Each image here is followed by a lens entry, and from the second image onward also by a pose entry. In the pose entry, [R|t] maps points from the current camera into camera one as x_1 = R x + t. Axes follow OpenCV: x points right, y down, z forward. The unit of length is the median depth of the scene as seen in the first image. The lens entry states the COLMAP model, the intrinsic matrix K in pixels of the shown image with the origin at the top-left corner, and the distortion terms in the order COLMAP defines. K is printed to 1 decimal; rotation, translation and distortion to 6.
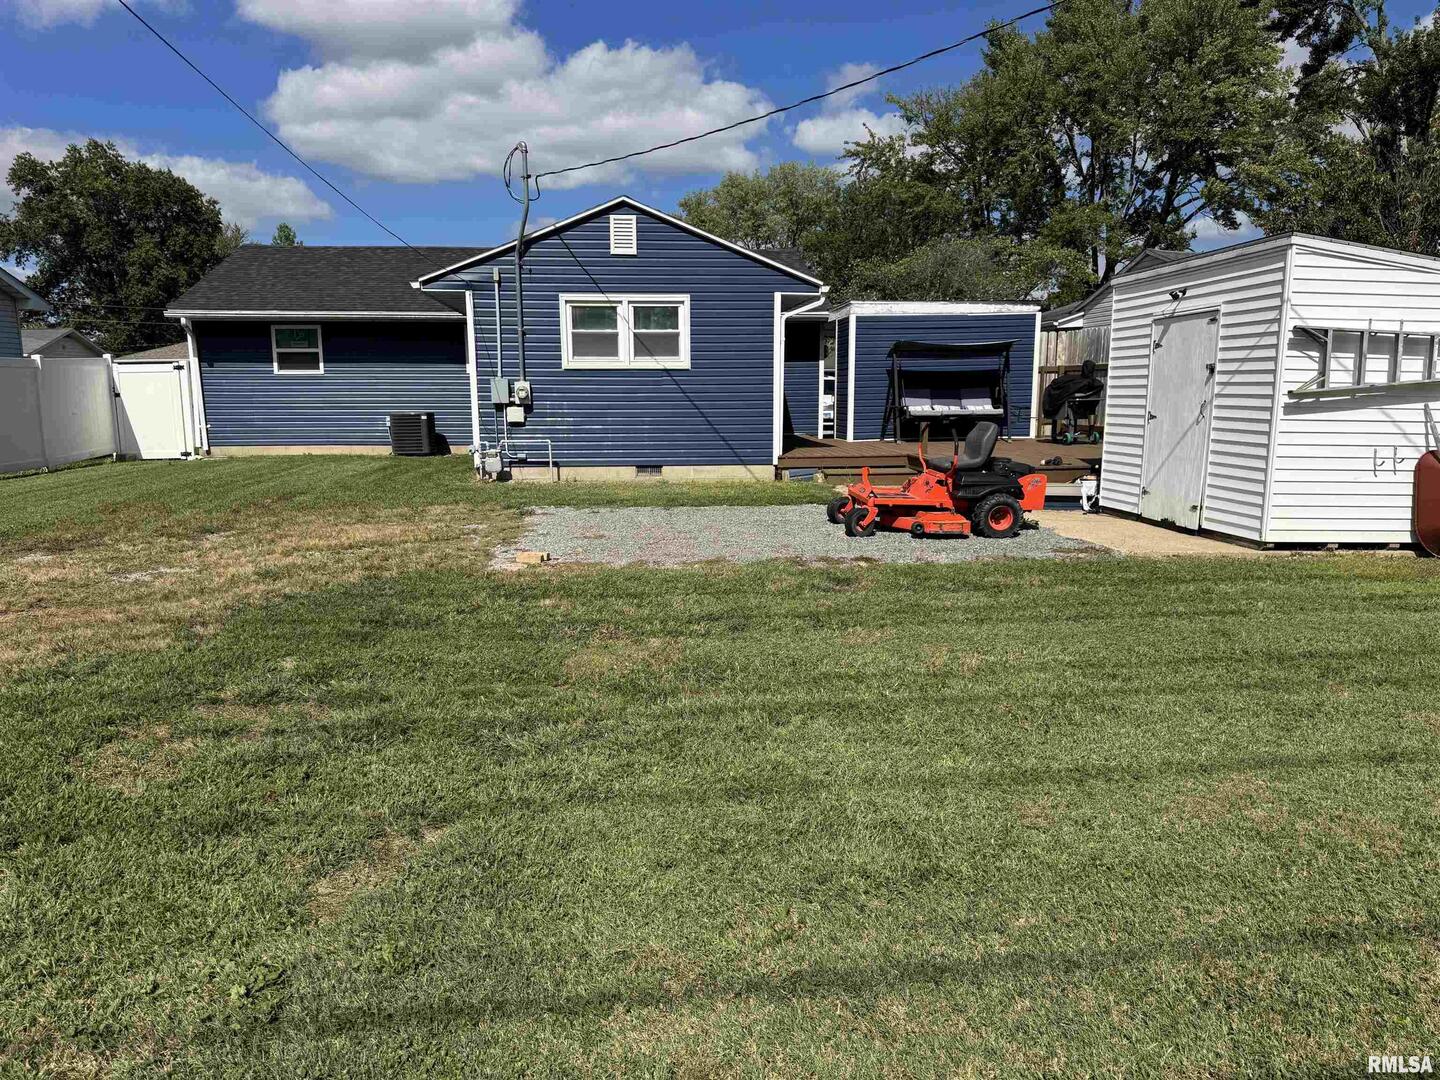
lens RADIAL K [[1010.4, 0, 717.1], [0, 1010.4, 545.6], [0, 0, 1]] dist [0.053600, -0.015355]
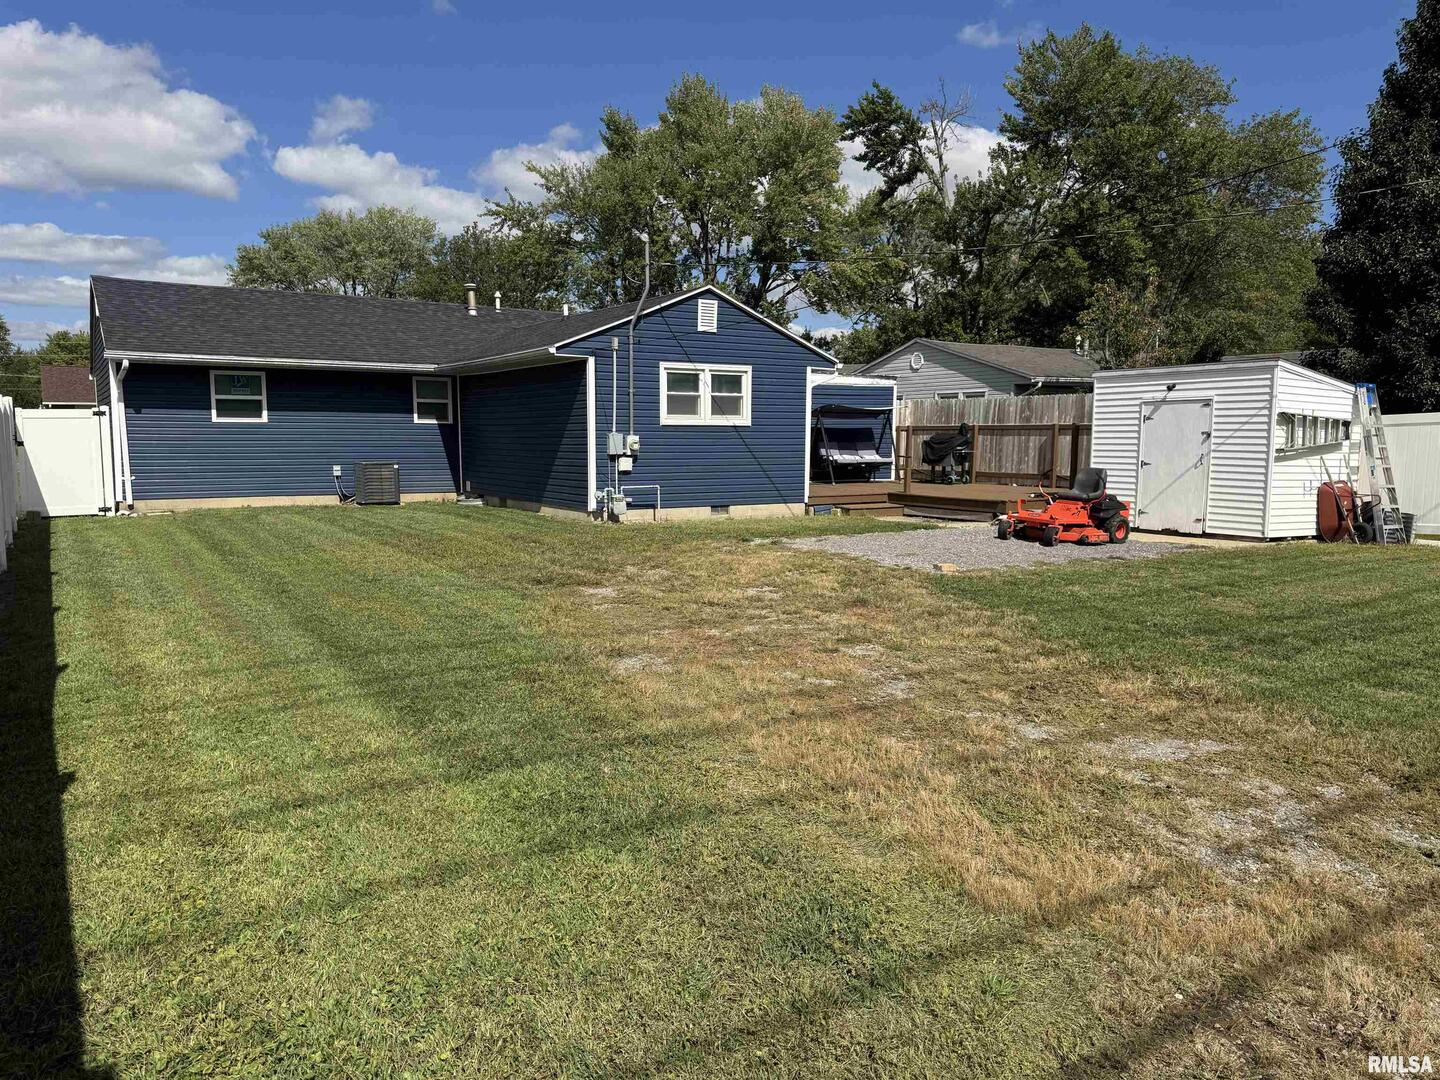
lens RADIAL K [[1010.4, 0, 716.5], [0, 1010.4, 546.5], [0, 0, 1]] dist [0.053600, -0.015355]
pose [[0.896147, -0.040806, 0.441876, -0.620297], [0.059720, 0.997795, -0.028972, 0.003701], [-0.439720, 0.052352, 0.896608, -0.070673]]
